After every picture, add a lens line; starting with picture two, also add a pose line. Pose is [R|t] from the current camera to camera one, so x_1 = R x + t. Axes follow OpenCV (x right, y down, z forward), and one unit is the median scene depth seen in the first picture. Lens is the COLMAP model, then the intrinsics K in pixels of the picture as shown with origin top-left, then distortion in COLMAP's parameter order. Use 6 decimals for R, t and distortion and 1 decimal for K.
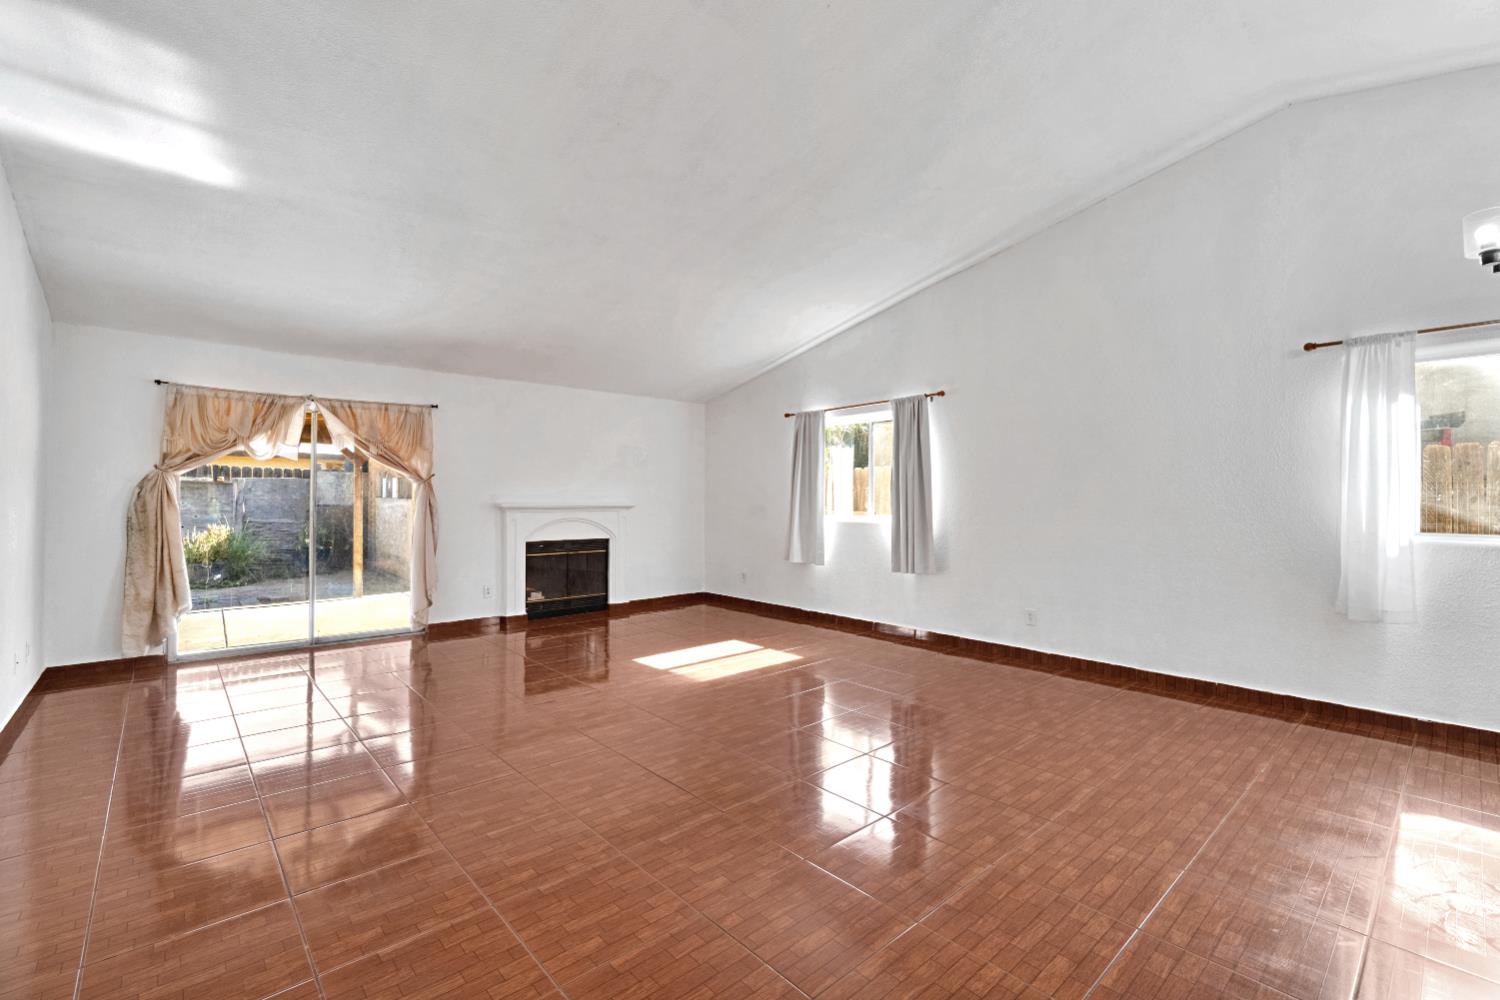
lens RADIAL K [[661.5, 0, 752.5], [0, 661.5, 503.7], [0, 0, 1]] dist [0.004124, 0.000243]
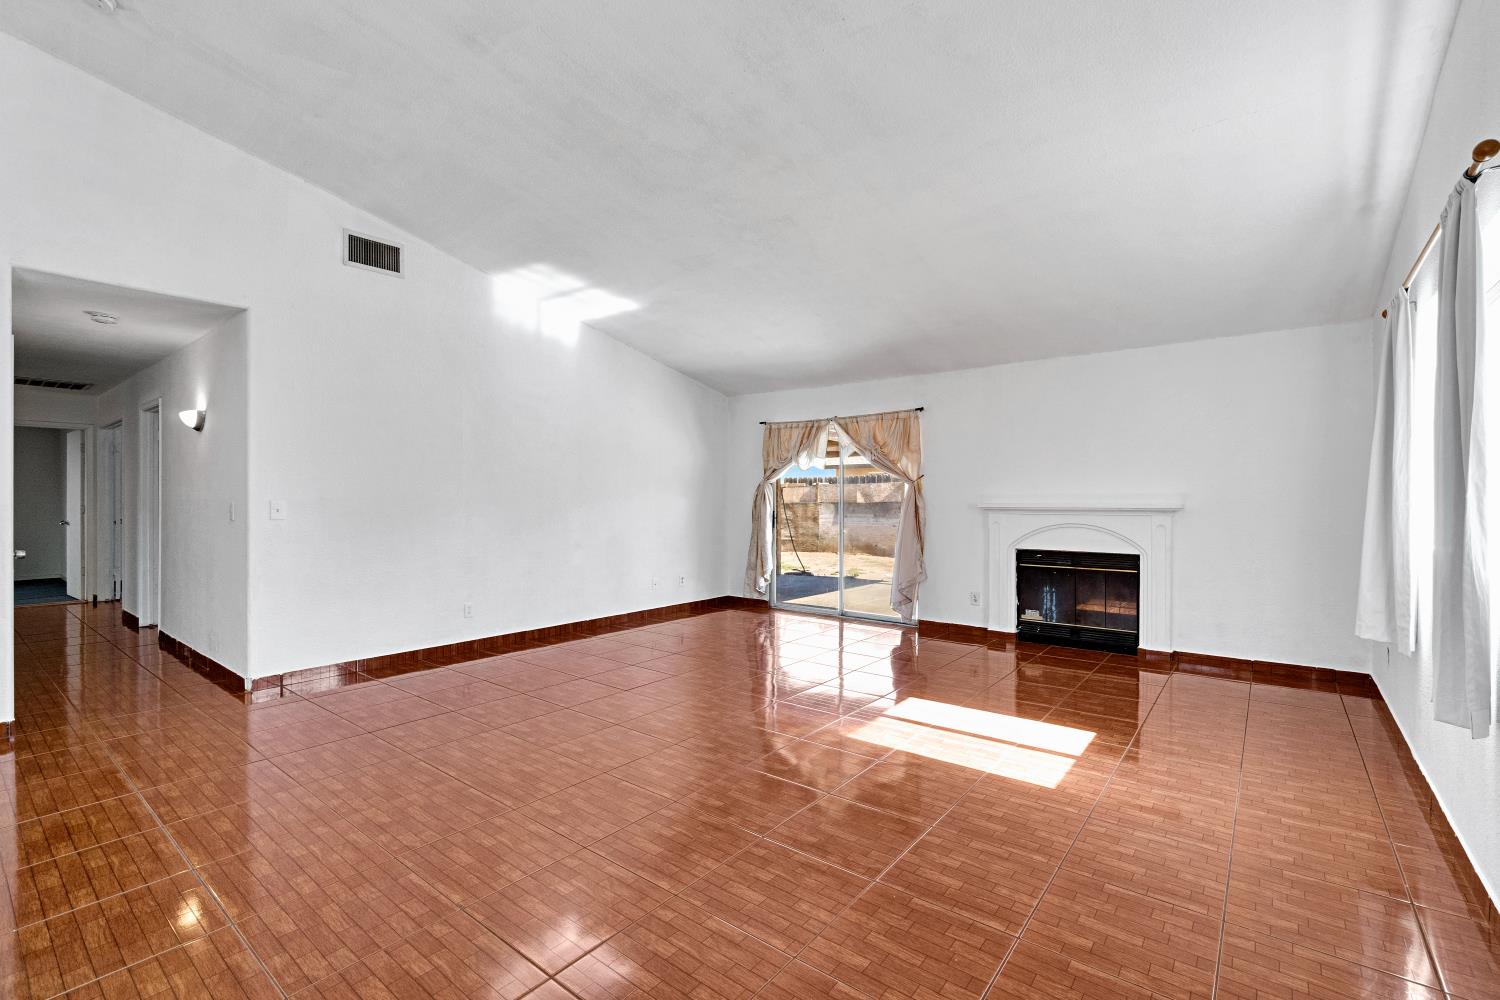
lens RADIAL K [[673.8, 0, 767.0], [0, 673.8, 497.1], [0, 0, 1]] dist [-0.002572, -0.000290]
pose [[0.175919, -0.007752, -0.984374, 0.473041], [-0.011666, 0.999882, -0.009959, 0.003531], [0.984335, 0.013236, 0.175808, 0.542610]]
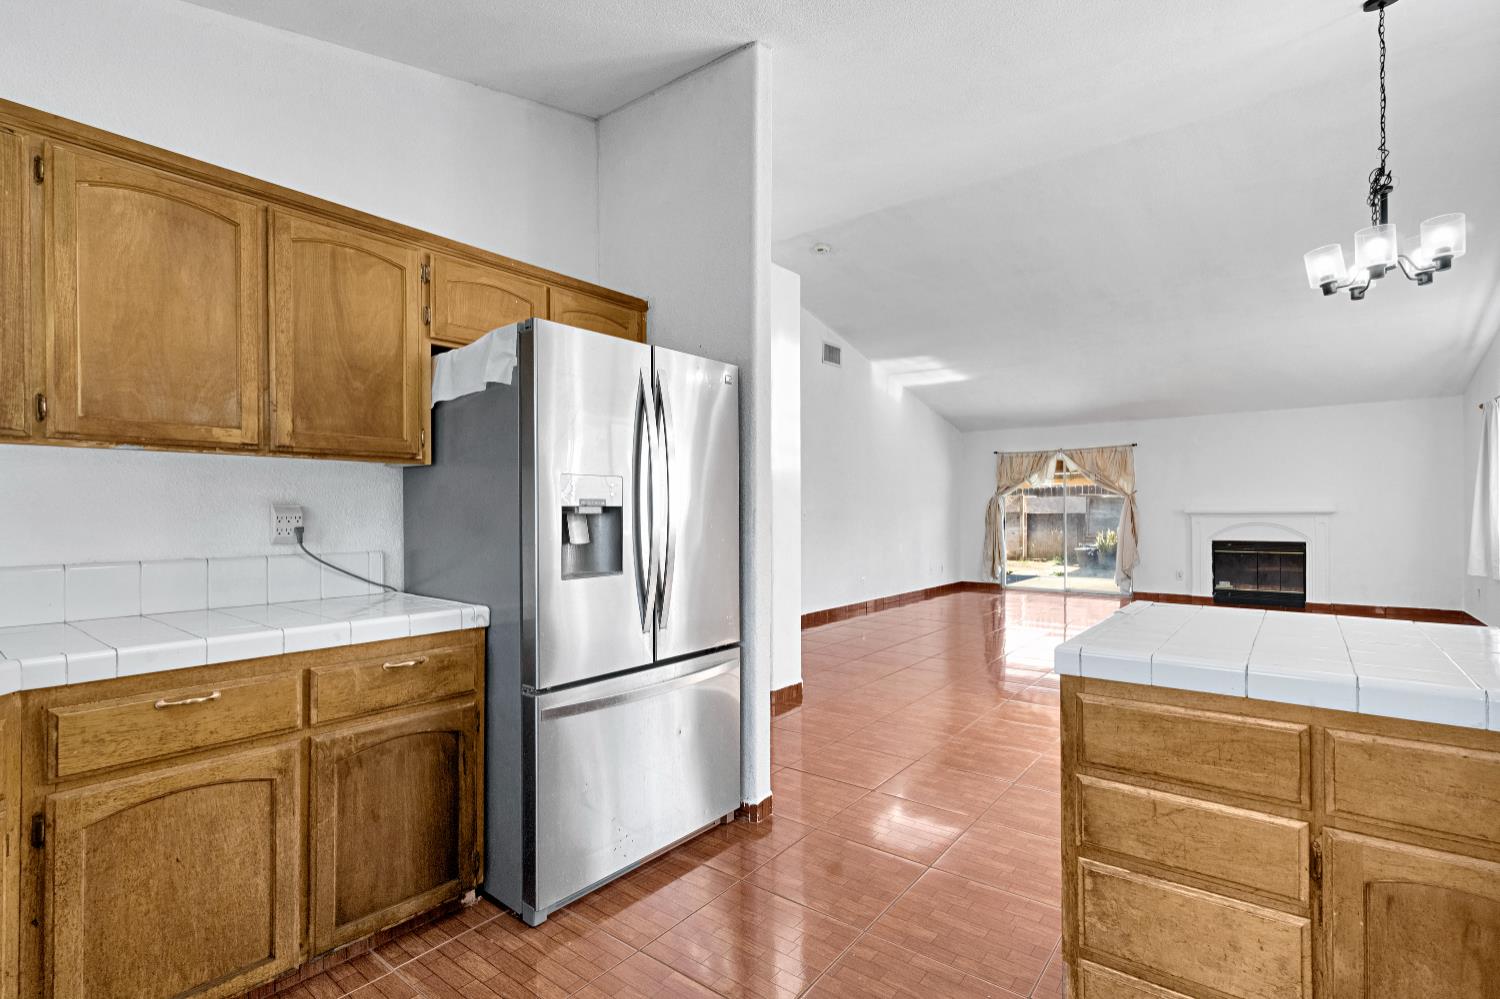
lens RADIAL K [[696.7, 0, 756.2], [0, 696.7, 513.1], [0, 0, 1]] dist [-0.010758, 0.000174]
pose [[0.181093, -0.003529, -0.983460, 0.827257], [-0.001739, 0.999991, -0.003909, 0.012509], [0.983464, 0.002418, 0.181085, -0.101800]]
